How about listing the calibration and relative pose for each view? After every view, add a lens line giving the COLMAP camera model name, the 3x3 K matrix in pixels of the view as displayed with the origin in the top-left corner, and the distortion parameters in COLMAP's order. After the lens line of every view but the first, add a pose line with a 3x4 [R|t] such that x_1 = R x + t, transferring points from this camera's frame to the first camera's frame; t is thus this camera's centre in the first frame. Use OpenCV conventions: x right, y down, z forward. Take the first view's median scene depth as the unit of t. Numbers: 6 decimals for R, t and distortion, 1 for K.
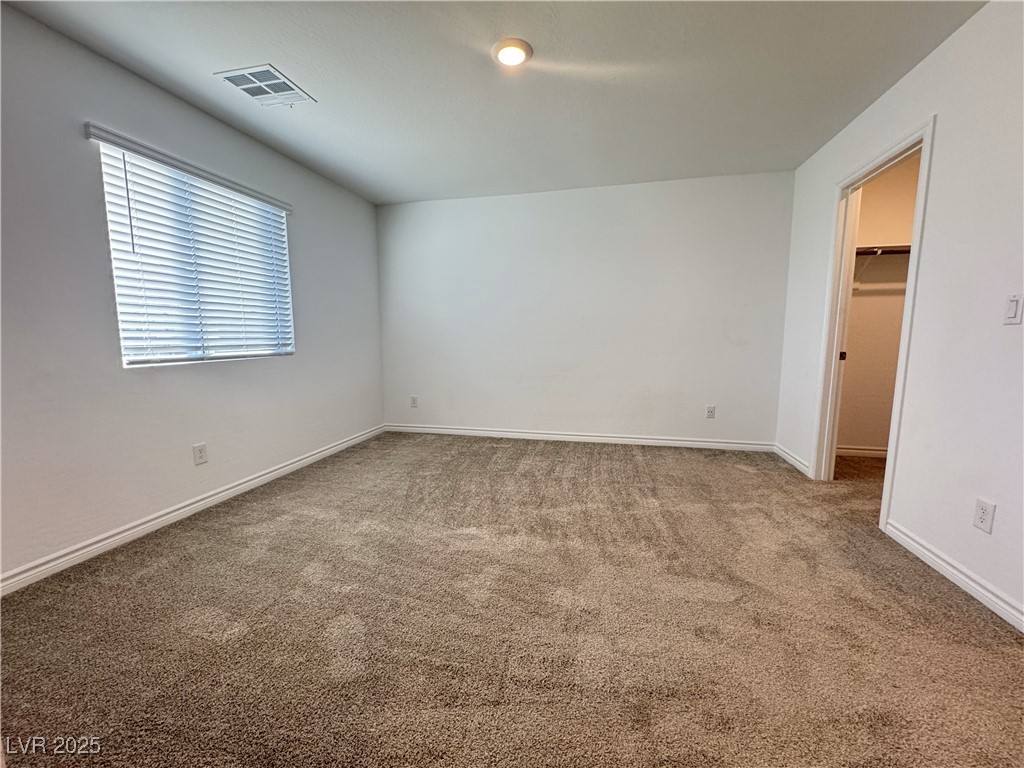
lens RADIAL K [[408.1, 0, 512.9], [0, 408.1, 382.6], [0, 0, 1]] dist [-0.001777, 0.000791]
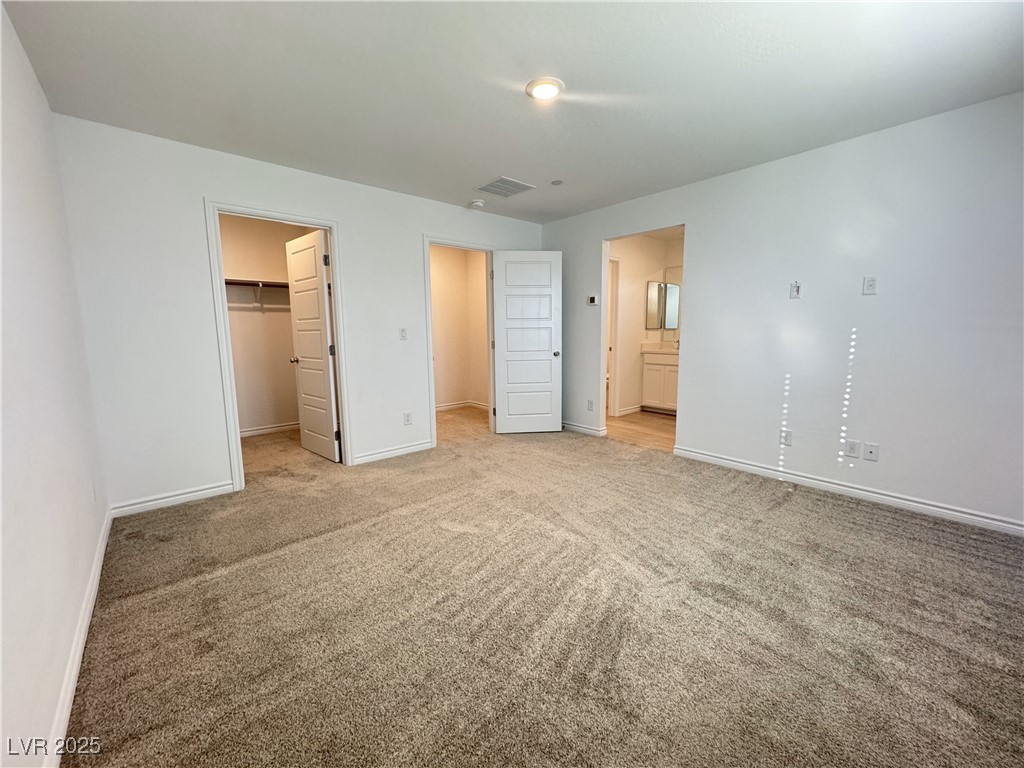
lens RADIAL K [[408.1, 0, 512.9], [0, 408.1, 382.6], [0, 0, 1]] dist [-0.001777, 0.000791]
pose [[-0.817626, -0.067439, 0.571787, -0.482196], [0.077089, 0.971351, 0.224799, -0.239761], [-0.570566, 0.227880, -0.789003, 1.659351]]
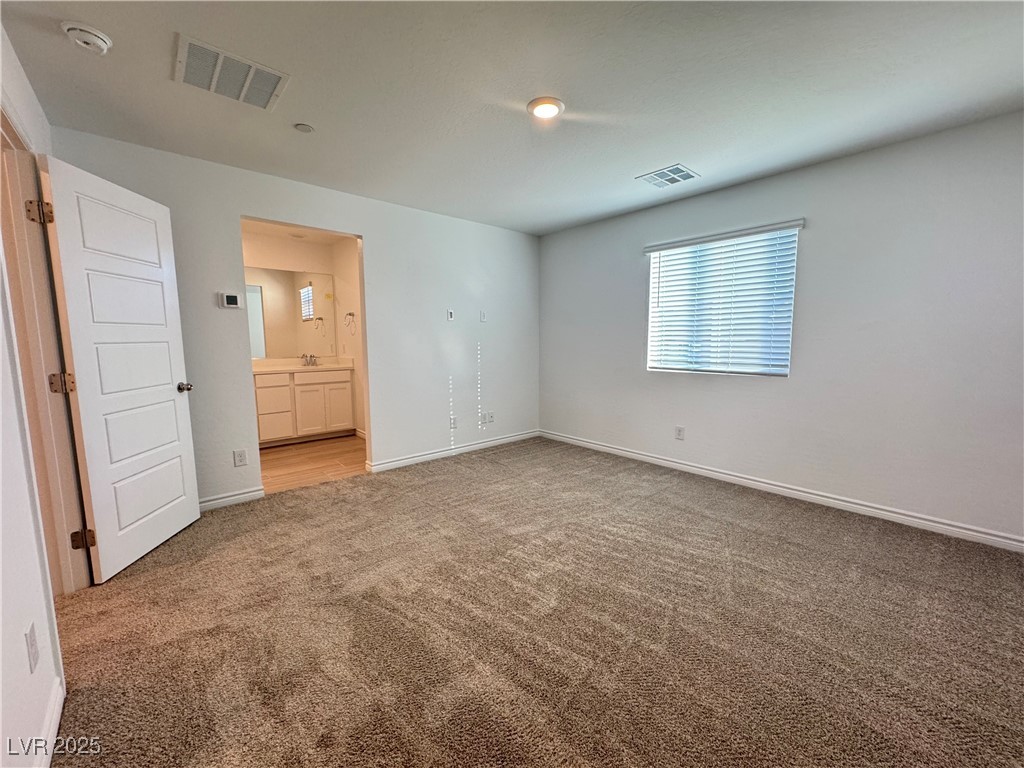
lens RADIAL K [[408.1, 0, 512.9], [0, 408.1, 382.6], [0, 0, 1]] dist [-0.001777, 0.000791]
pose [[-0.564891, 0.089317, -0.820317, 0.810741], [-0.095870, 0.980288, 0.172754, -0.210877], [0.819577, 0.176231, -0.545194, 1.322712]]
